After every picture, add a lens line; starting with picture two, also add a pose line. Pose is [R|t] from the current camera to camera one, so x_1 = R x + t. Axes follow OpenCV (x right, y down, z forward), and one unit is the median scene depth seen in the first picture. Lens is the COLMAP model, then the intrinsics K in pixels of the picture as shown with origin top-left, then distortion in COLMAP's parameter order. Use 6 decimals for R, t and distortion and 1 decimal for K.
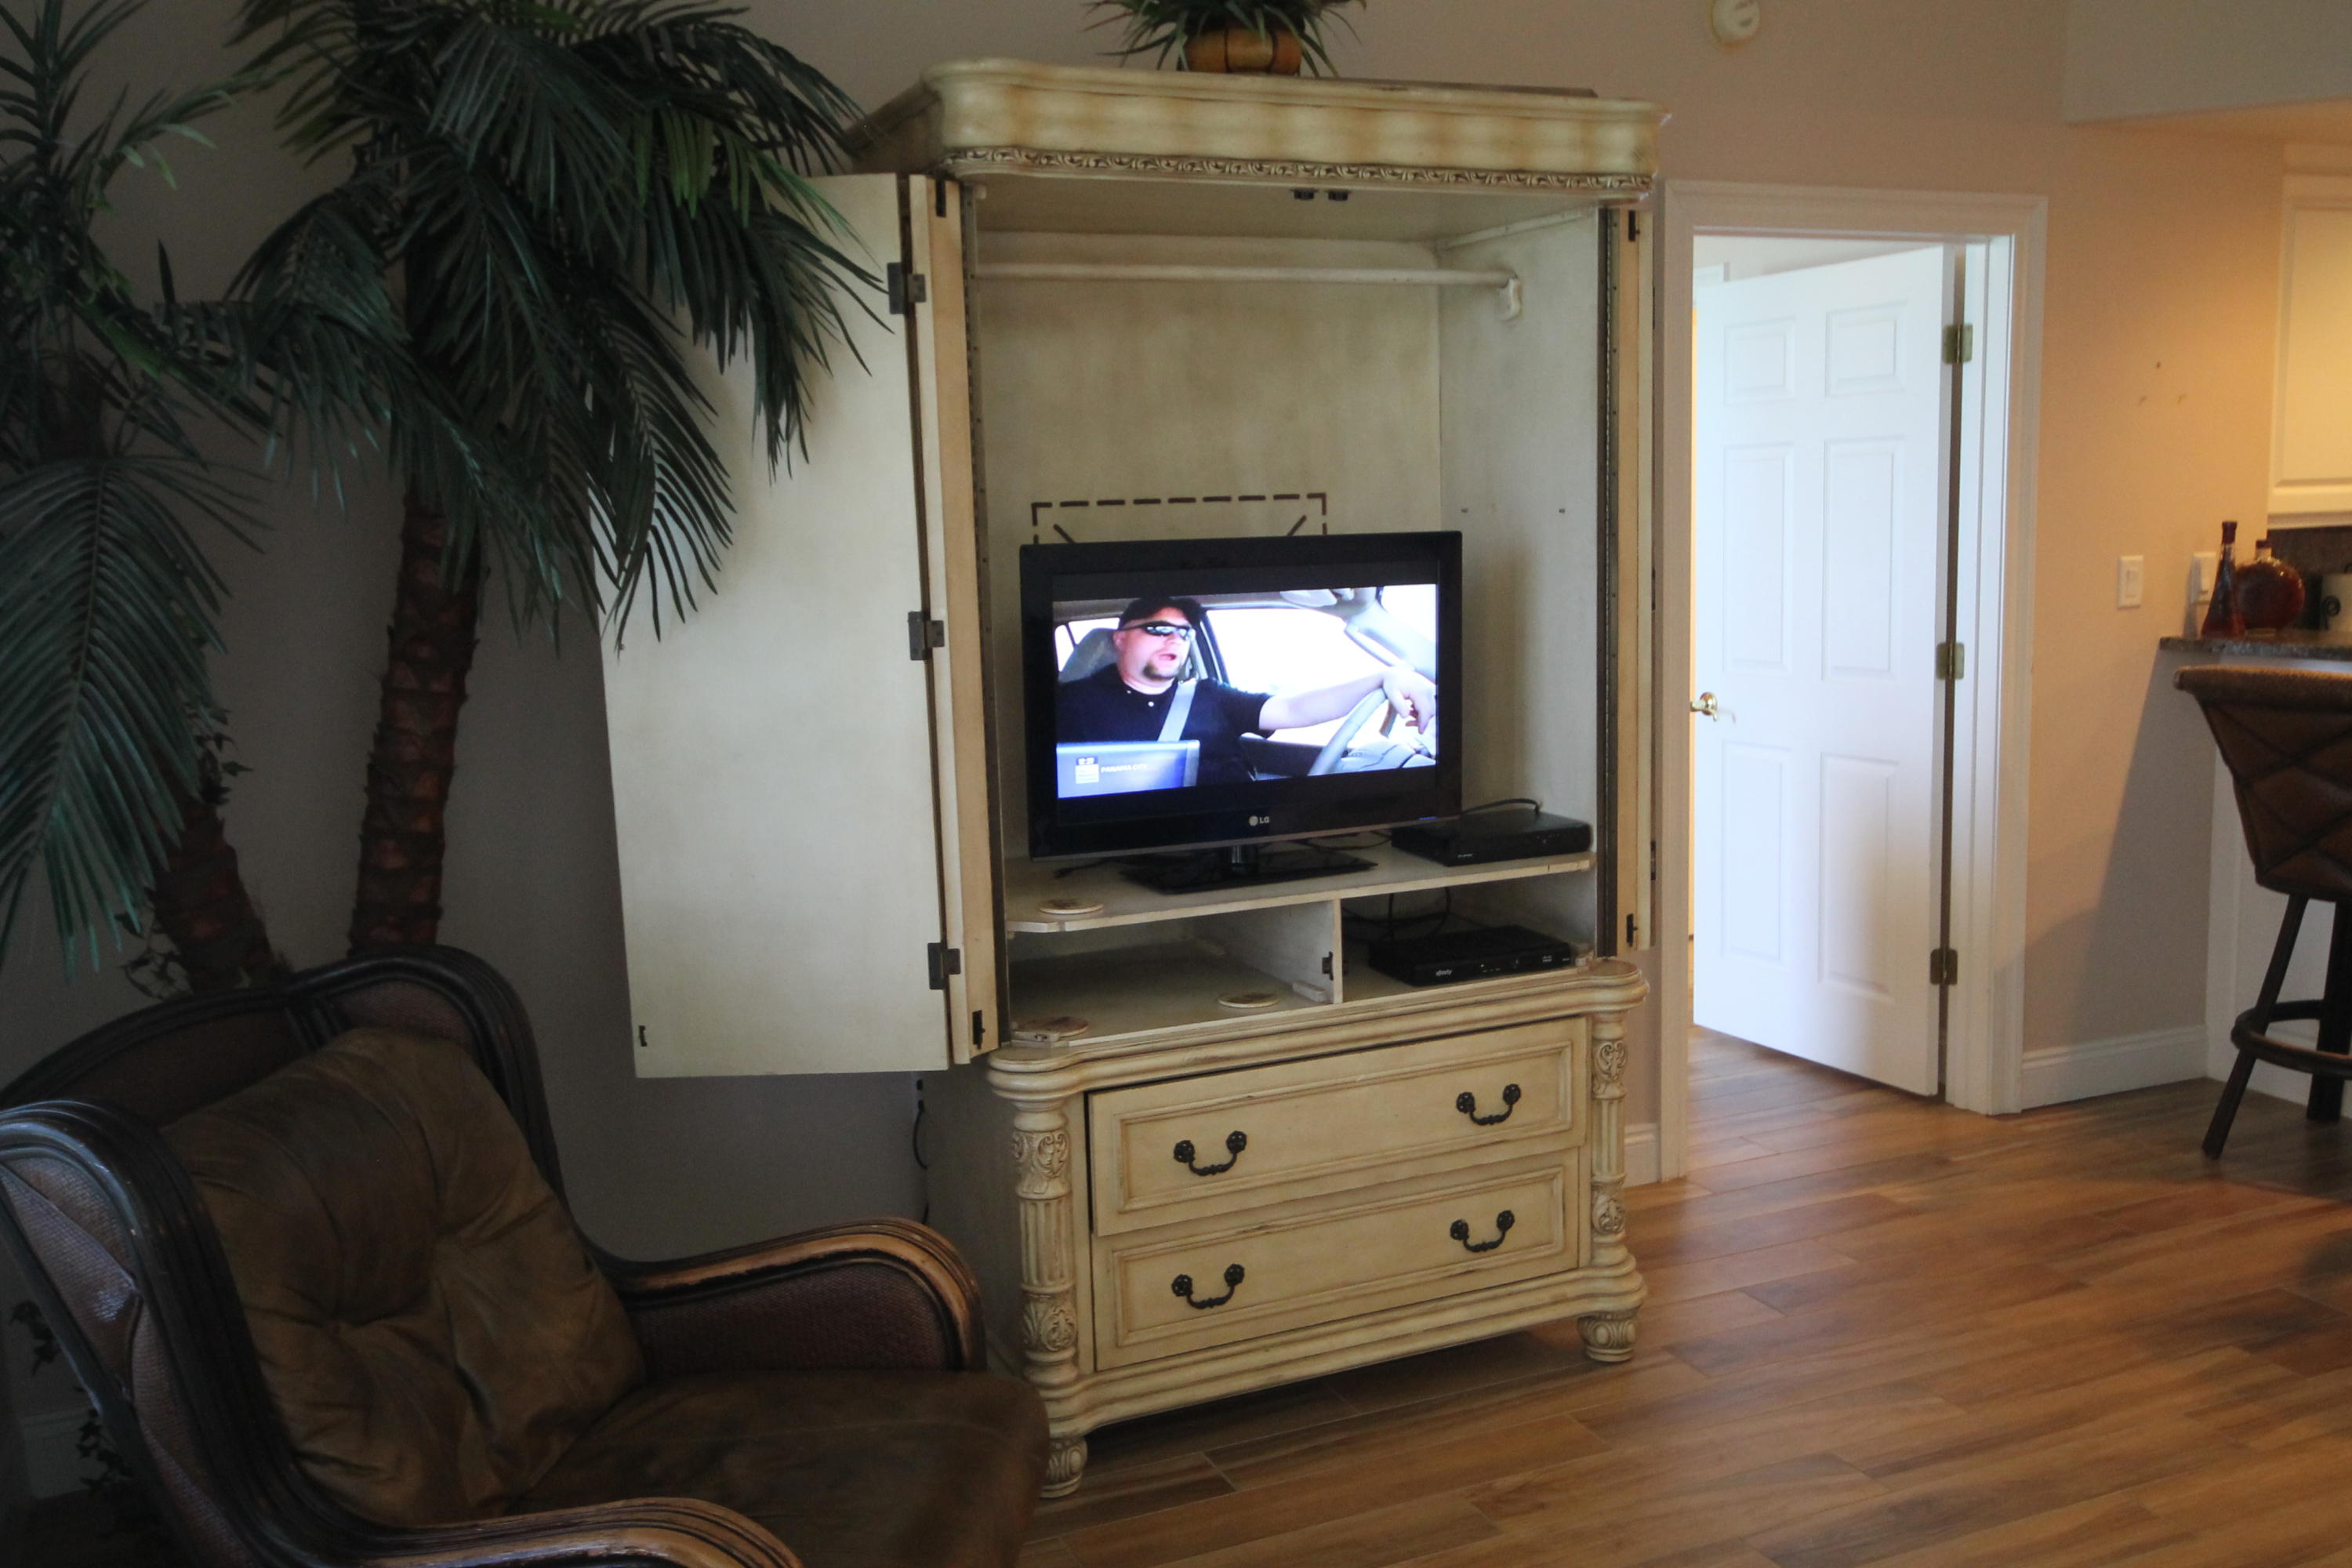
lens RADIAL K [[2054.6, 0, 1199.3], [0, 2054.6, 789.9], [0, 0, 1]] dist [-0.004678, 0.062285]
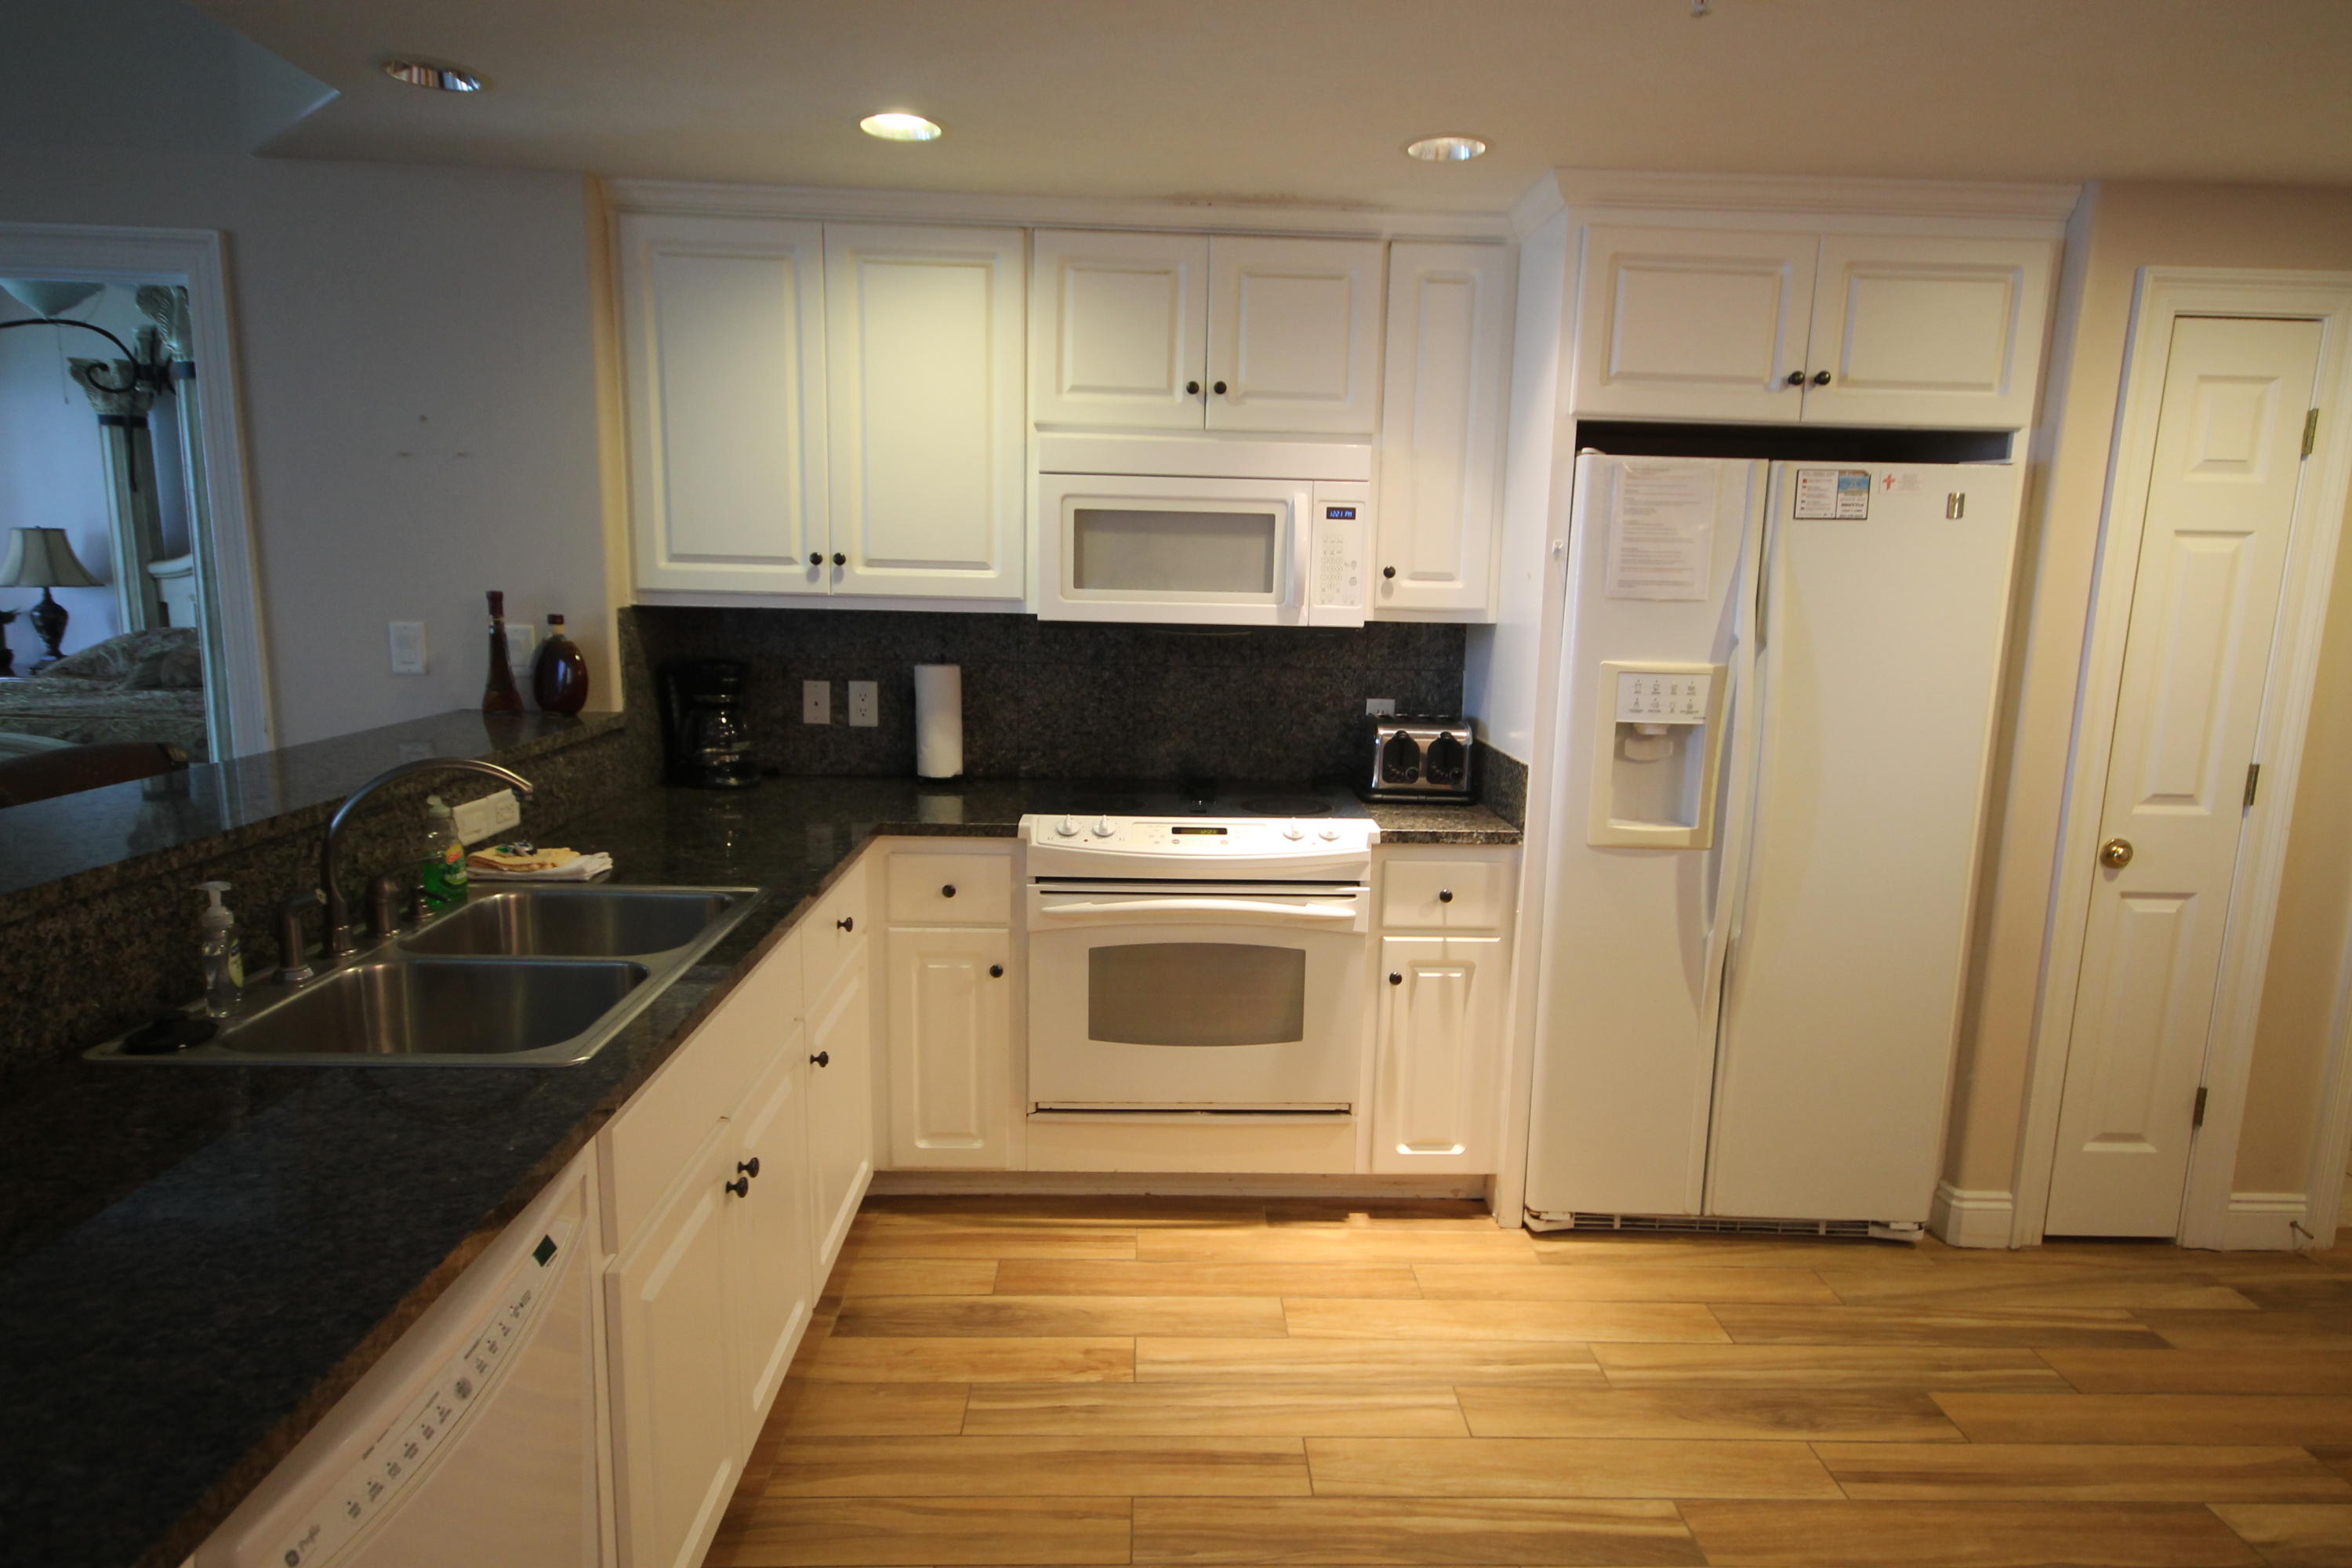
lens RADIAL K [[1343.6, 0, 1198.8], [0, 1343.6, 789.3], [0, 0, 1]] dist [0.004585, 0.013254]
pose [[0.927169, 0.114325, -0.356773, 1.331406], [-0.103064, 0.993393, 0.050487, -0.137085], [0.360187, -0.010039, 0.932826, 0.713271]]
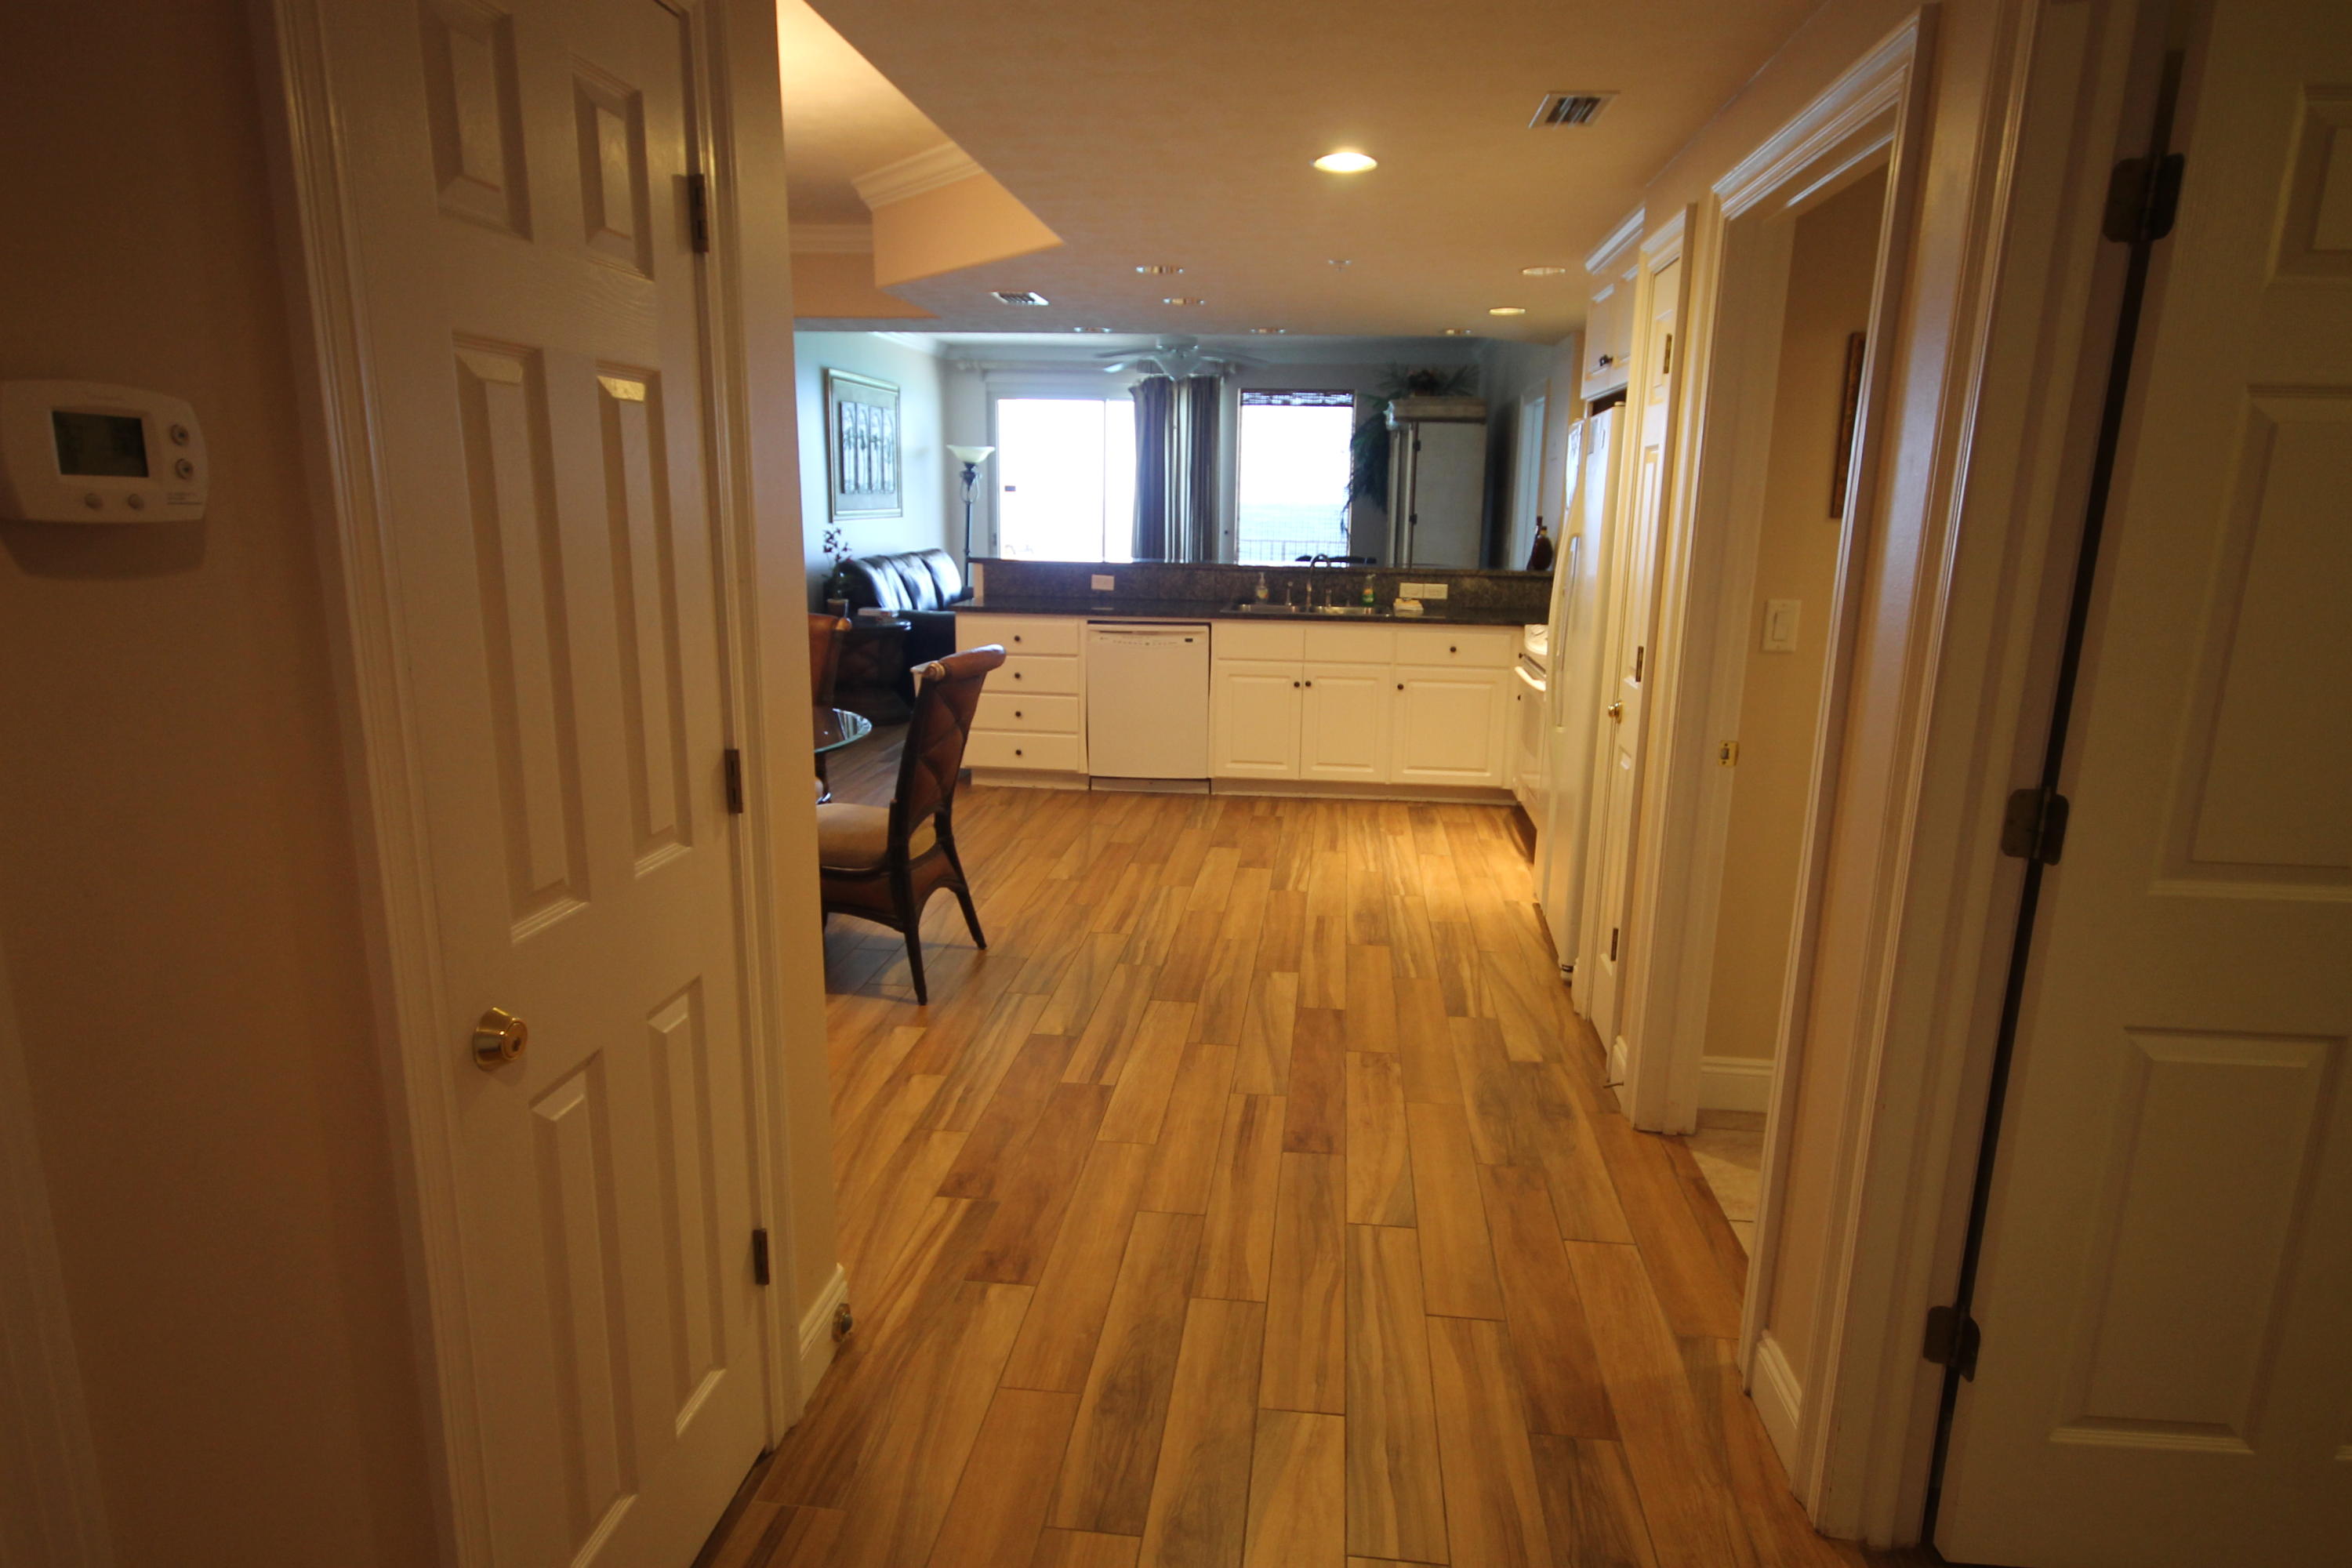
lens RADIAL K [[1343.6, 0, 1198.8], [0, 1343.6, 789.3], [0, 0, 1]] dist [0.004585, 0.013254]
pose [[-0.504676, 0.205171, -0.838574, 2.539079], [-0.121350, 0.944846, 0.304204, -0.322139], [0.854738, 0.255285, -0.451944, 1.841296]]
